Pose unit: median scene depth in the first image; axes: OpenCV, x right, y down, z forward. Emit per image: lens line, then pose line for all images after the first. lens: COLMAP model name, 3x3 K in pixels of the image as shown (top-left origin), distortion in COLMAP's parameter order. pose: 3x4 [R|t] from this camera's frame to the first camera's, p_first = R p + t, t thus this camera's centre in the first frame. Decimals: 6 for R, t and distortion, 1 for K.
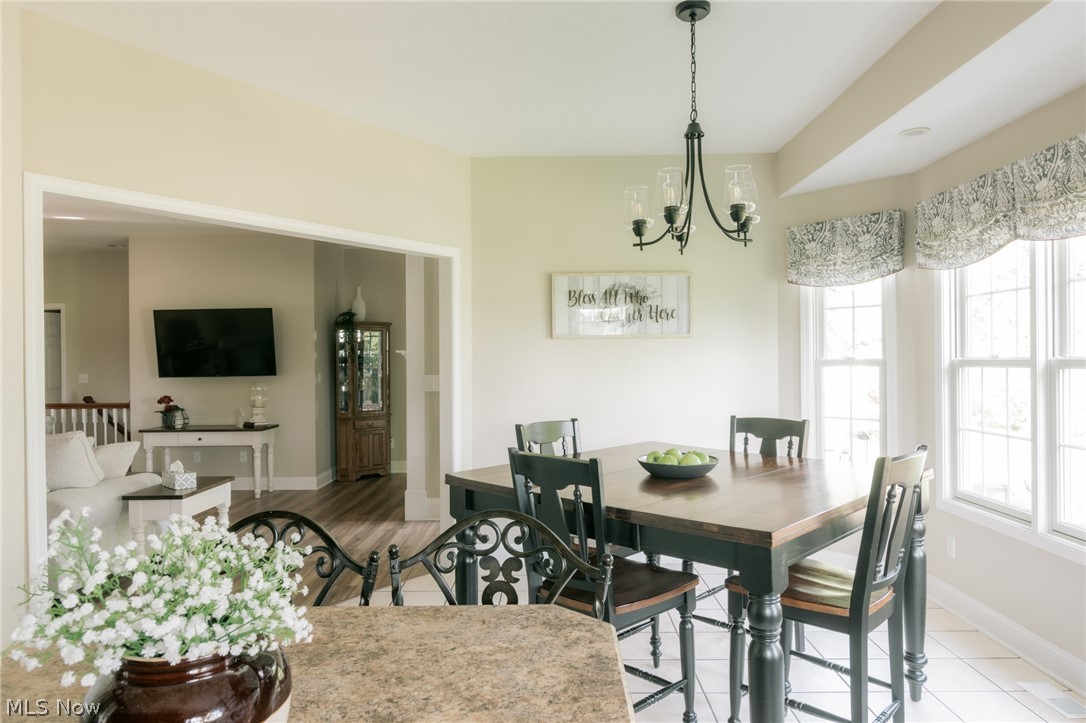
lens RADIAL K [[695.2, 0, 543.0], [0, 695.2, 361.5], [0, 0, 1]] dist [0.003352, -0.002005]
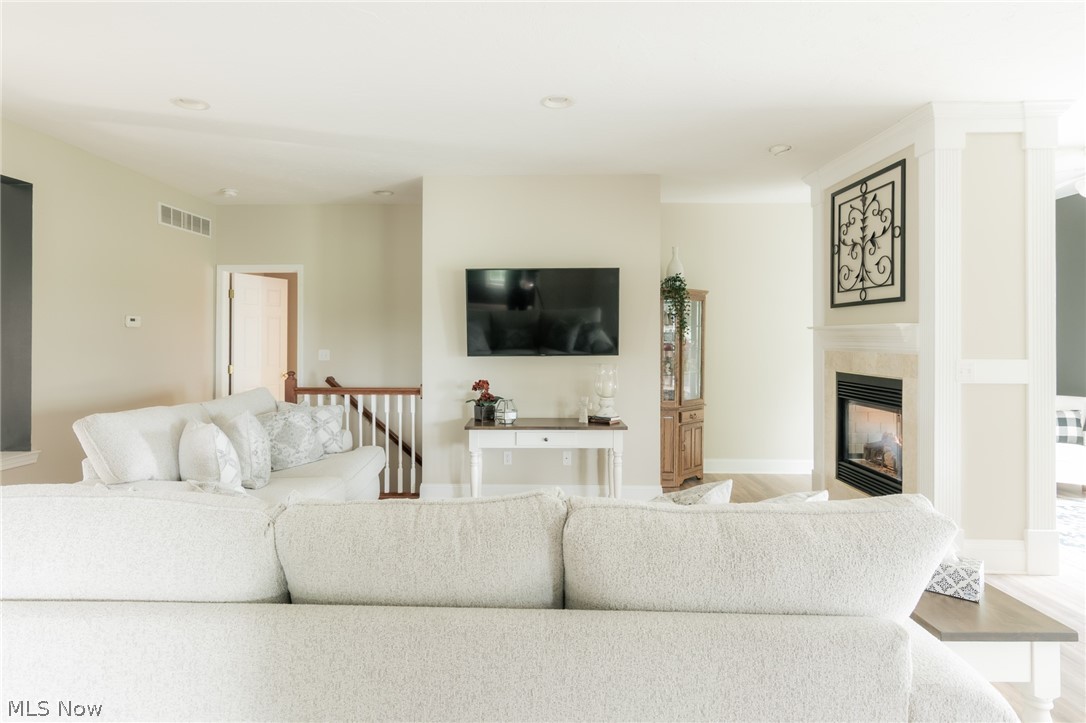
lens RADIAL K [[580.5, 0, 539.9], [0, 580.5, 335.7], [0, 0, 1]] dist [-0.000498, -0.000183]
pose [[0.999857, 0.012257, 0.011618, -0.931902], [-0.012165, 0.999894, -0.007996, 0.008148], [-0.011715, 0.007854, 0.999901, 0.680278]]
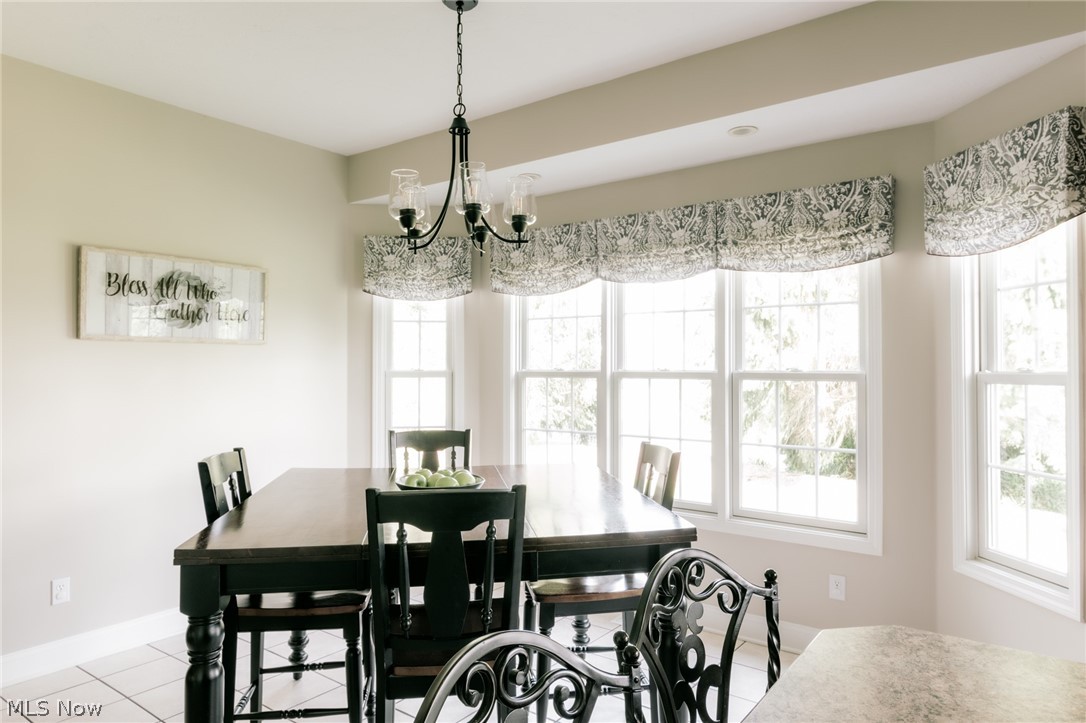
lens RADIAL K [[695.2, 0, 543.0], [0, 695.2, 361.5], [0, 0, 1]] dist [0.003352, -0.002005]
pose [[0.585802, 0.015866, 0.810299, -0.321125], [-0.003616, 0.999850, -0.016964, 0.000030], [-0.810446, 0.007007, 0.585771, 0.245570]]
